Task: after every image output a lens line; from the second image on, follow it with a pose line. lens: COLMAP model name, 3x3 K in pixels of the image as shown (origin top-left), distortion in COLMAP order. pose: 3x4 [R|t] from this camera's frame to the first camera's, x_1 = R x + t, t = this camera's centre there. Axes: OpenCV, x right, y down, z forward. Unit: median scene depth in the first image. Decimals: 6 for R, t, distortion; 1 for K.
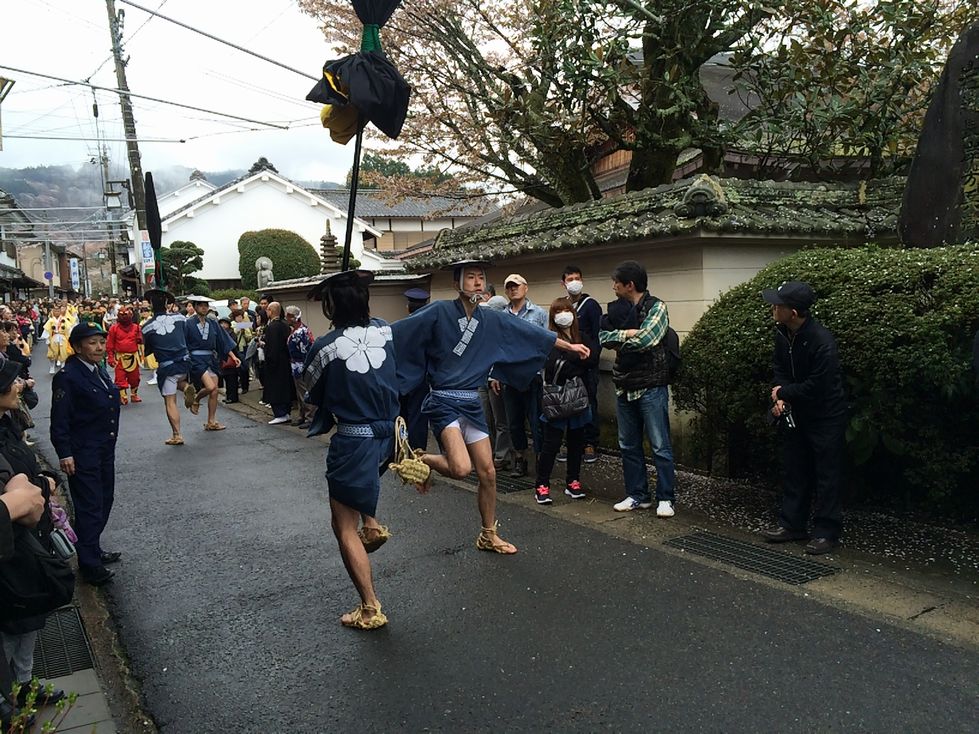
lens RADIAL K [[838.4, 0, 491.9], [0, 838.4, 373.4], [0, 0, 1]] dist [0.098143, -0.130130]
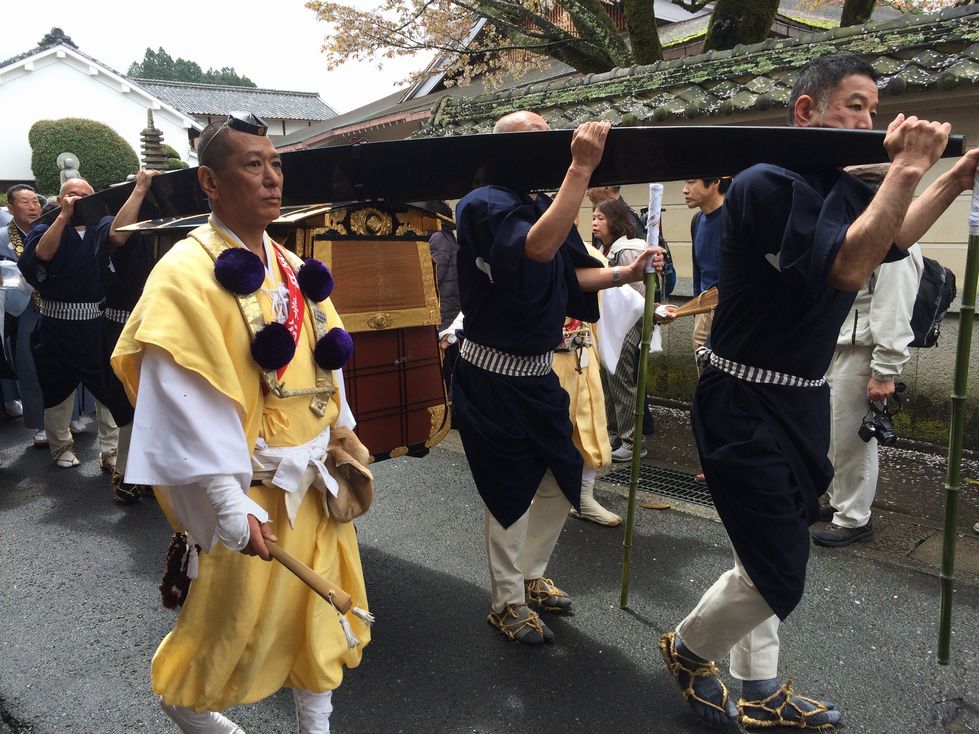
lens RADIAL K [[838.4, 0, 491.9], [0, 838.4, 373.4], [0, 0, 1]] dist [0.098143, -0.130130]
pose [[0.973060, -0.021547, 0.229543, -0.089599], [0.000843, 0.995949, 0.089915, -0.001874], [-0.230550, -0.087299, 0.969136, 0.134195]]
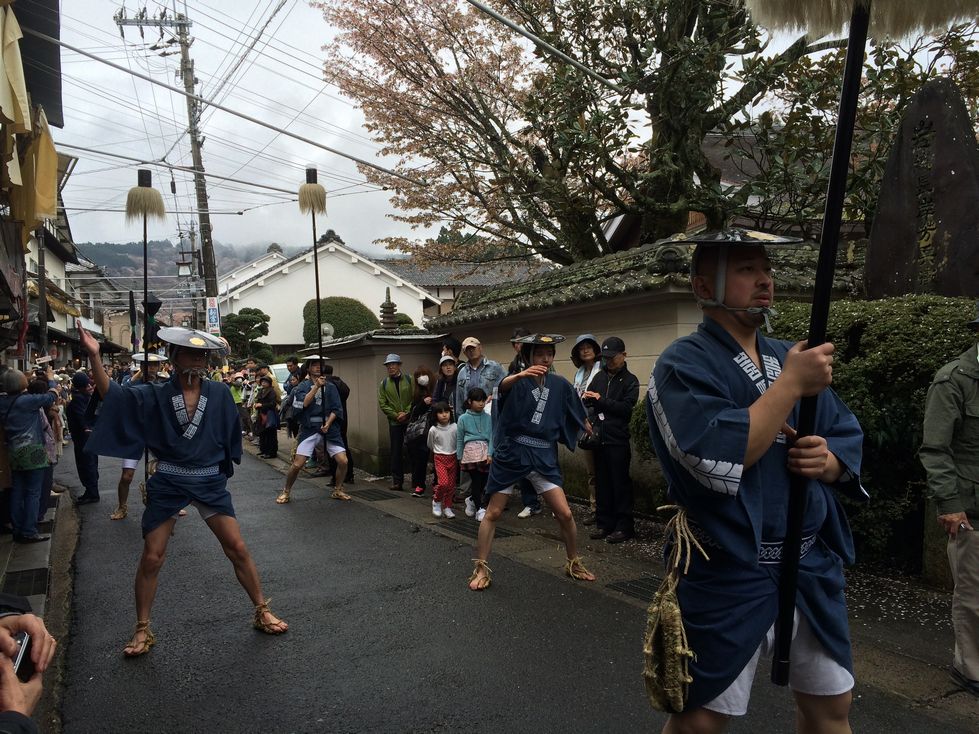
lens RADIAL K [[838.4, 0, 491.9], [0, 838.4, 373.4], [0, 0, 1]] dist [0.098143, -0.130130]
pose [[0.996042, 0.009128, -0.088414, 0.033975], [-0.016393, 0.996515, -0.081787, 0.006989], [0.087359, 0.082913, 0.992720, -0.009215]]
